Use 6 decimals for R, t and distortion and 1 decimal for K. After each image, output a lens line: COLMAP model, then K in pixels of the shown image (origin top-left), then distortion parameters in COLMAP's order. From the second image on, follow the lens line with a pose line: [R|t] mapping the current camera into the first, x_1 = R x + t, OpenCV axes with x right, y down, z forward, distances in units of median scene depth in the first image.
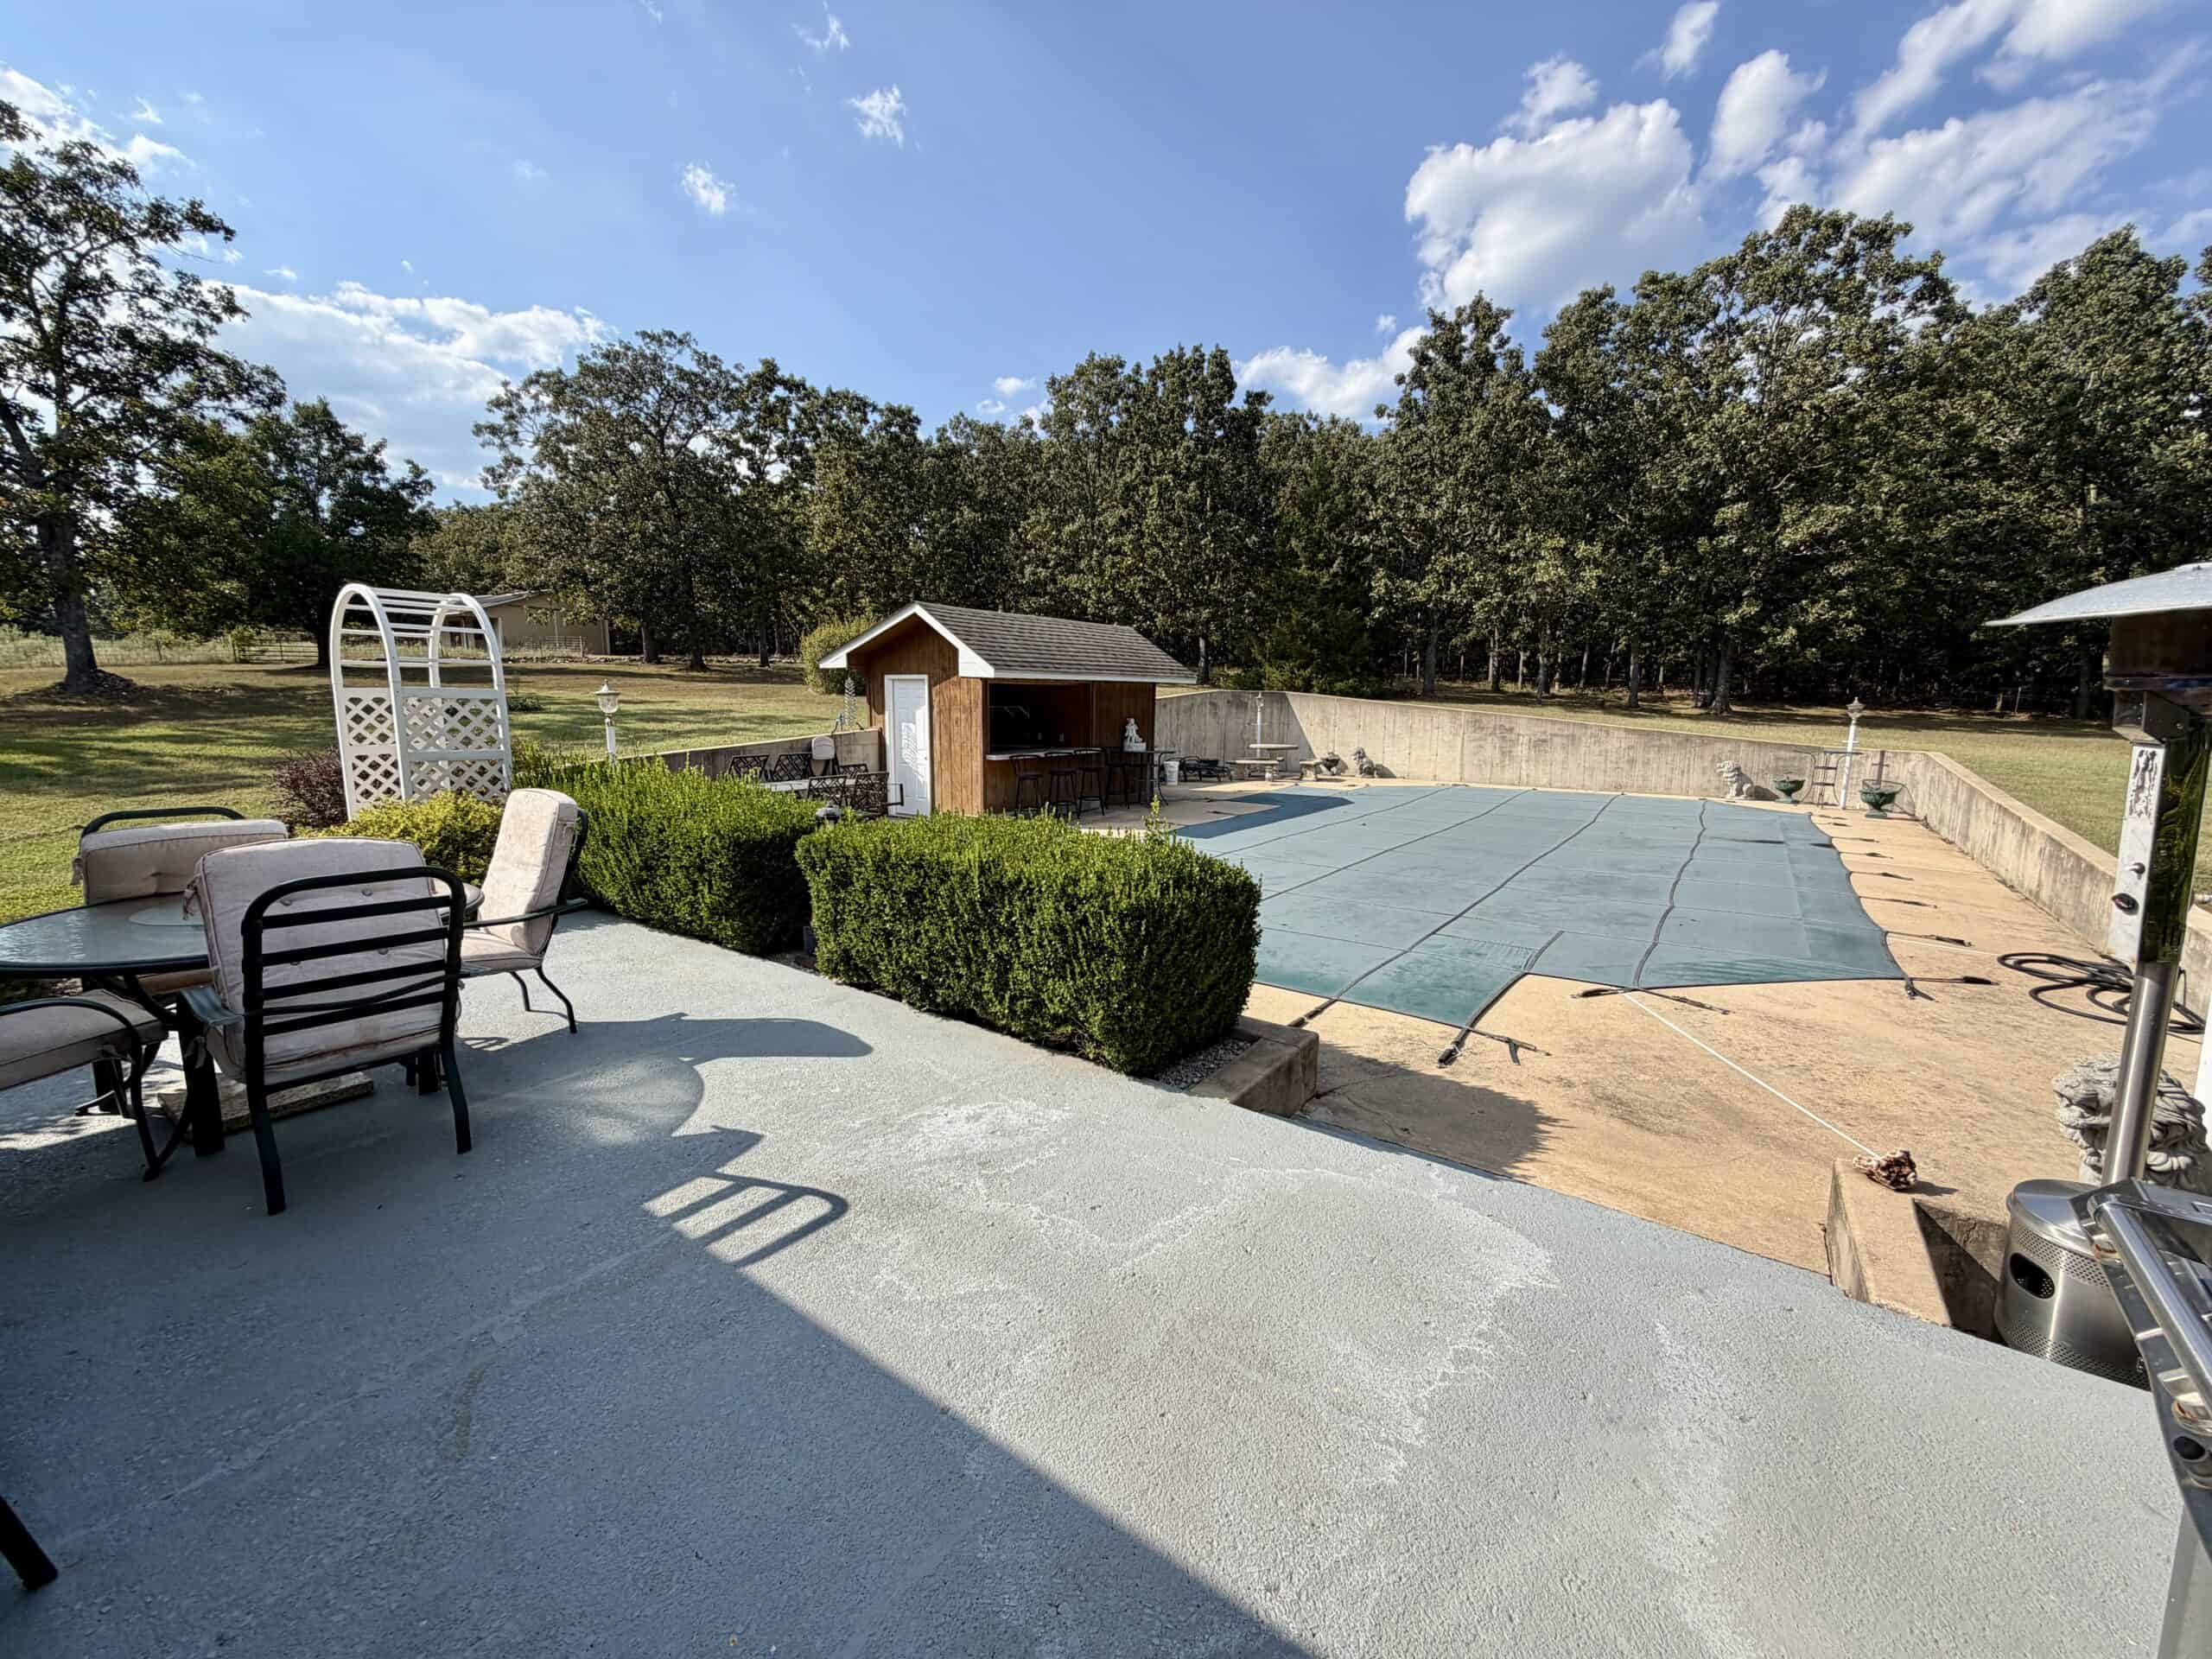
lens RADIAL K [[885.6, 0, 1084.7], [0, 885.6, 824.9], [0, 0, 1]] dist [-0.002014, -0.000226]
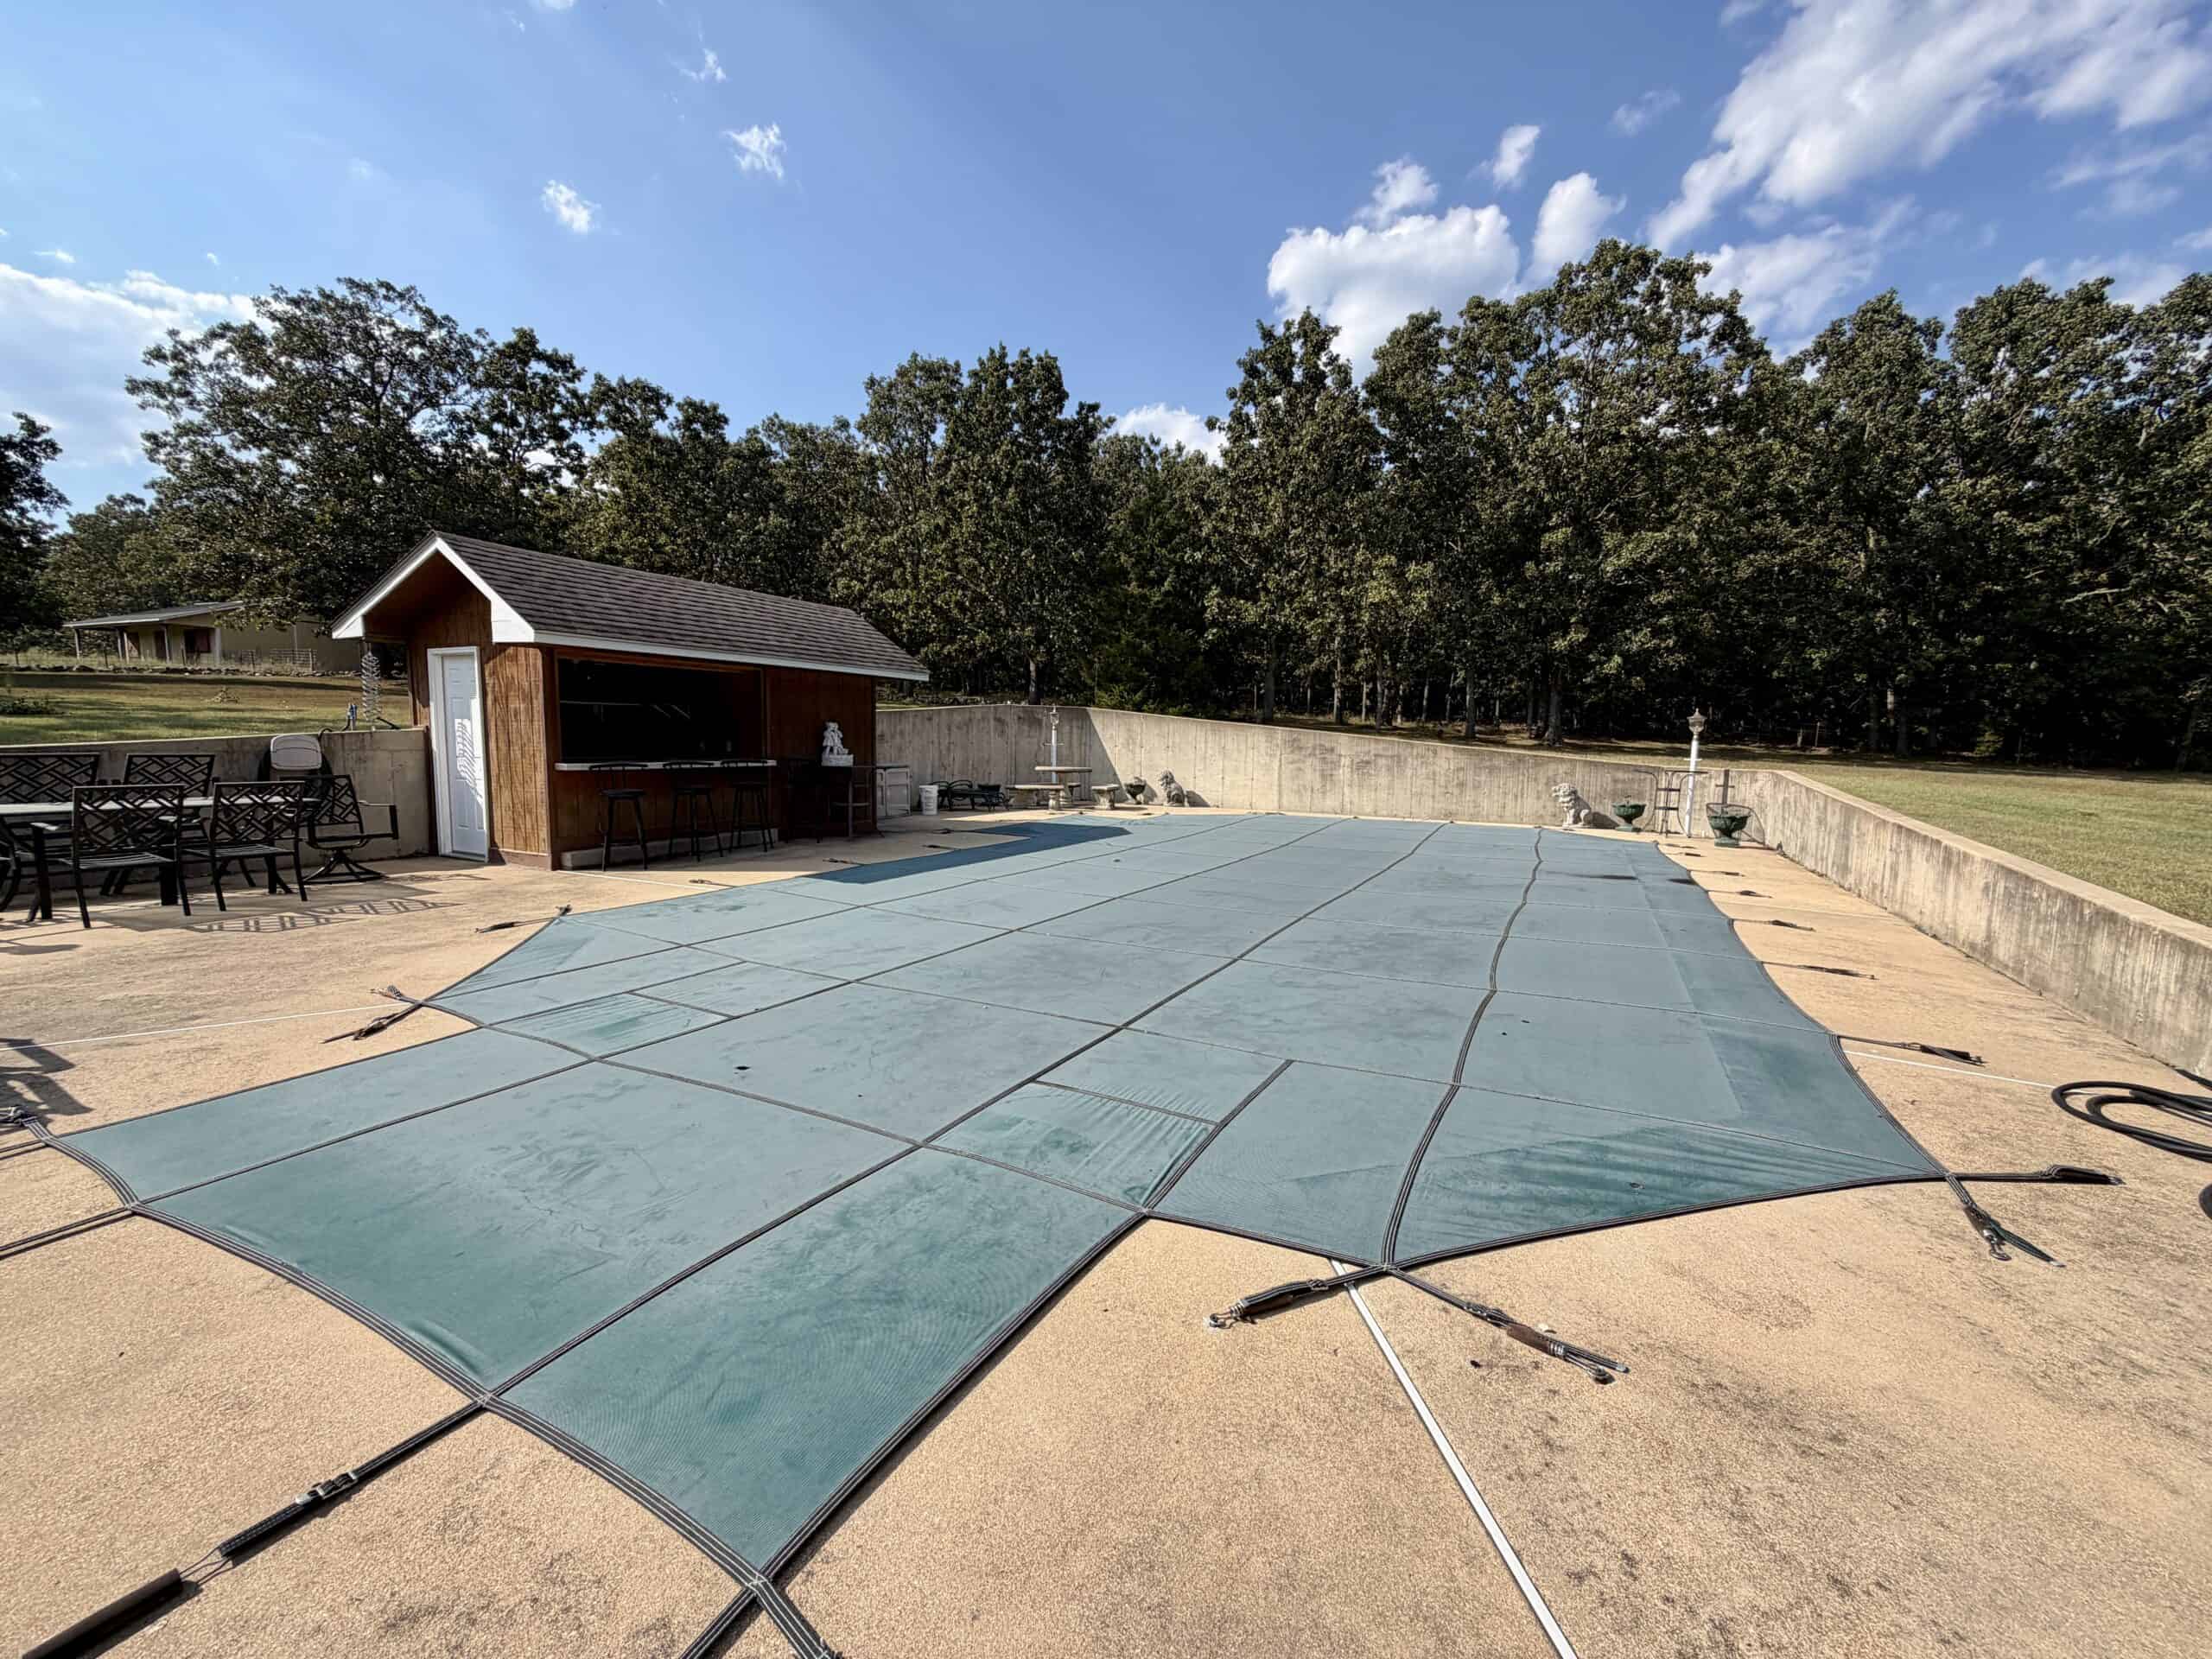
lens RADIAL K [[885.6, 0, 1086.4], [0, 885.6, 827.8], [0, 0, 1]] dist [-0.002014, -0.000226]
pose [[0.990716, -0.005177, 0.135851, 0.079809], [0.010829, 0.999104, -0.040905, 0.000871], [-0.135517, 0.041996, 0.989885, 0.112994]]
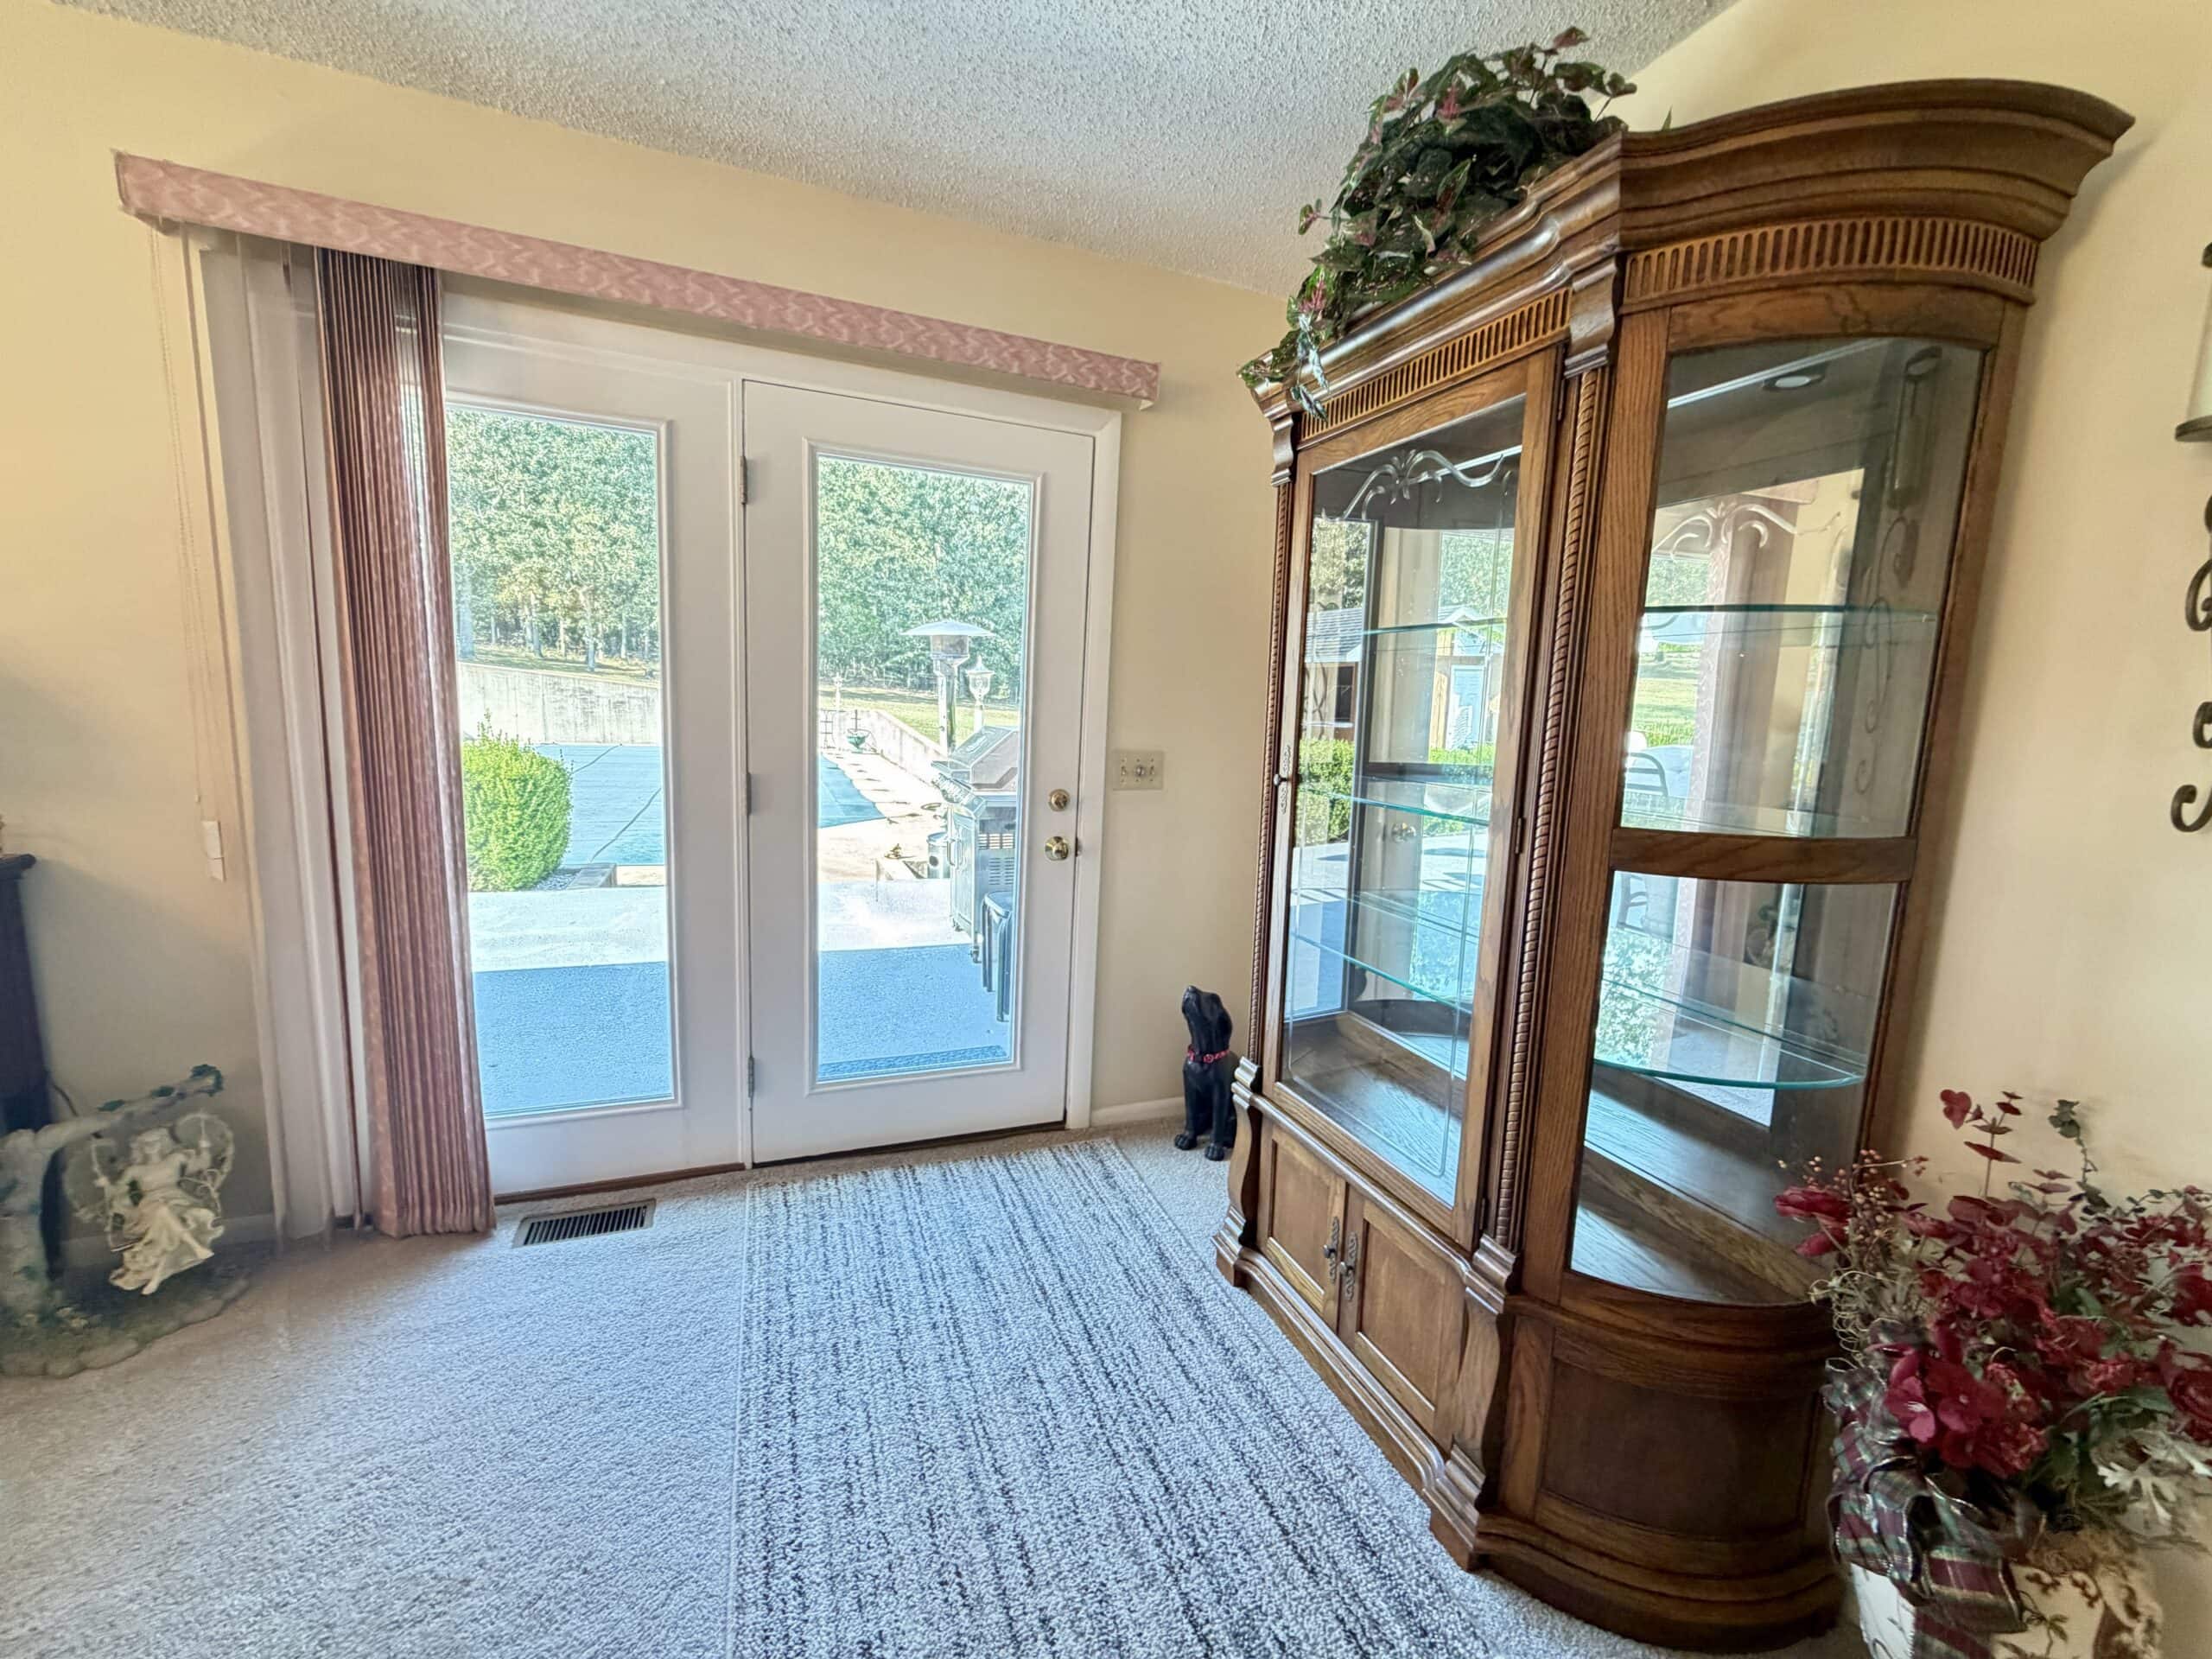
lens RADIAL K [[885.6, 0, 1111.6], [0, 885.6, 837.1], [0, 0, 1]] dist [-0.002014, -0.000226]
pose [[0.523691, -0.119668, 0.843461, -0.078866], [0.082959, 0.992543, 0.089312, 0.016318], [-0.847859, 0.023201, 0.529713, -0.076845]]
